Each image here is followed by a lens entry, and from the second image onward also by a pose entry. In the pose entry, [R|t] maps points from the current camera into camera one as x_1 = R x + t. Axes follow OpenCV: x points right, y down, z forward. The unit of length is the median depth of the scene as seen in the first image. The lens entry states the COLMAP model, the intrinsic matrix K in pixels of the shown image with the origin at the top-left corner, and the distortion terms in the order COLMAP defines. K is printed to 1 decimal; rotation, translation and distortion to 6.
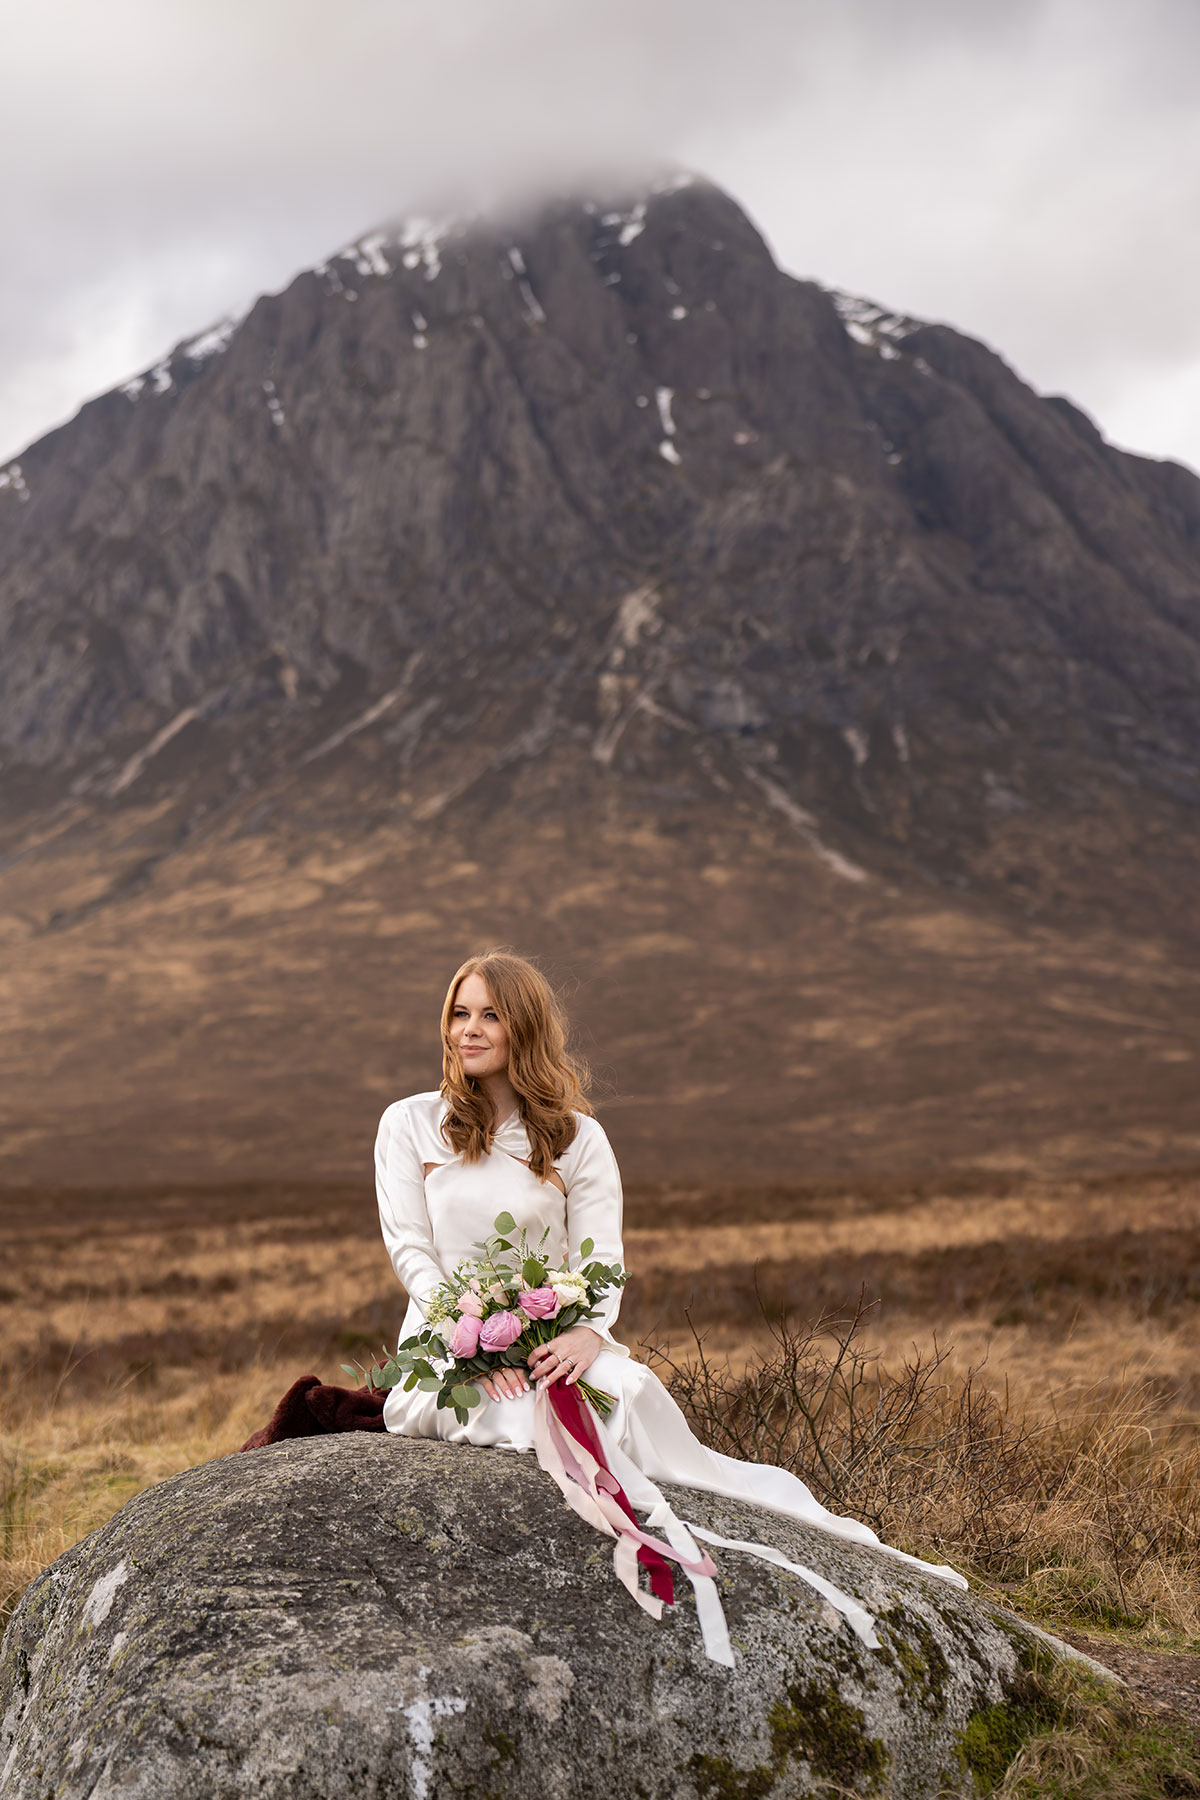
lens RADIAL K [[3495.2, 0, 597.3], [0, 3495.2, 899.6], [0, 0, 1]] dist [0.048925, 0.000000]
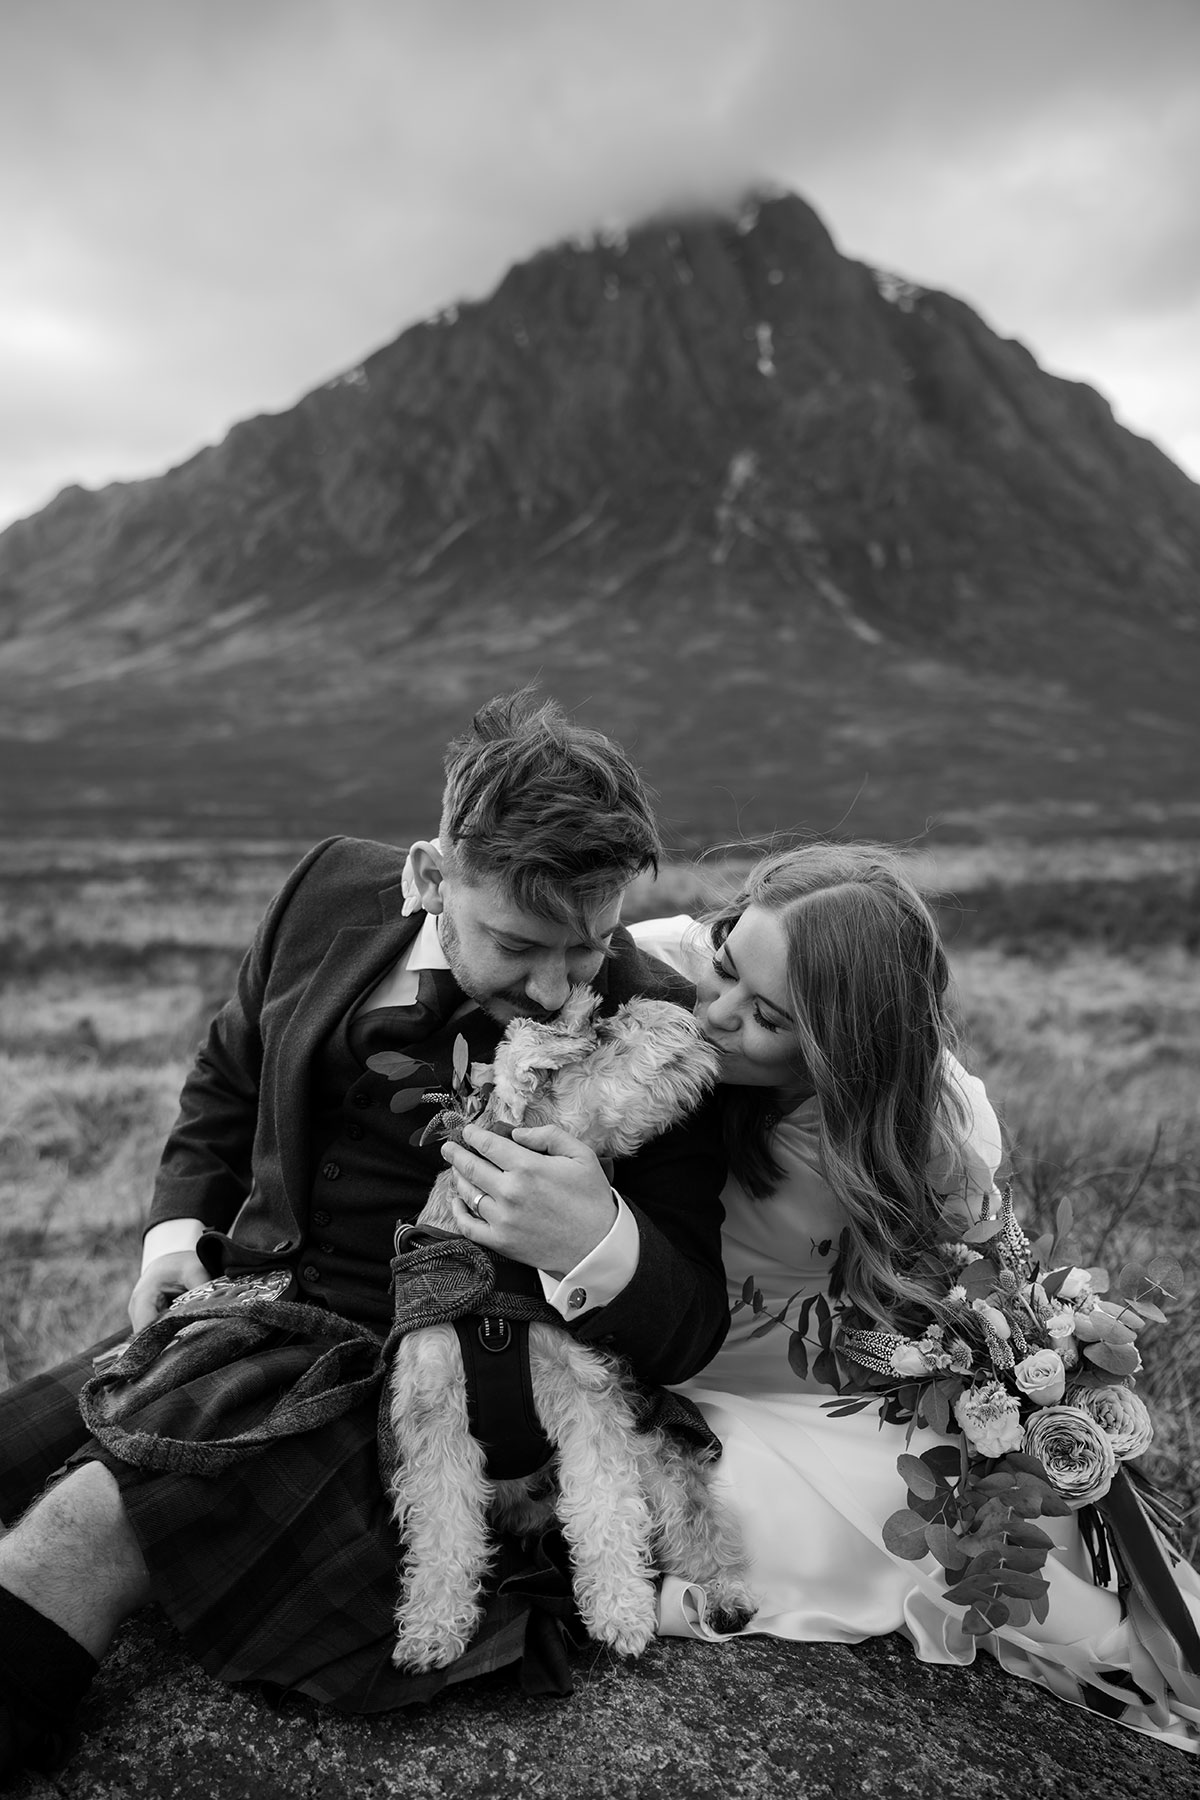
lens RADIAL K [[3495.2, 0, 595.7], [0, 3495.2, 899.8], [0, 0, 1]] dist [0.048925, 0.000000]
pose [[0.997478, 0.032129, -0.063288, 0.052227], [-0.027526, 0.997002, 0.072312, 0.000688], [0.065421, -0.070388, 0.995372, -0.614060]]
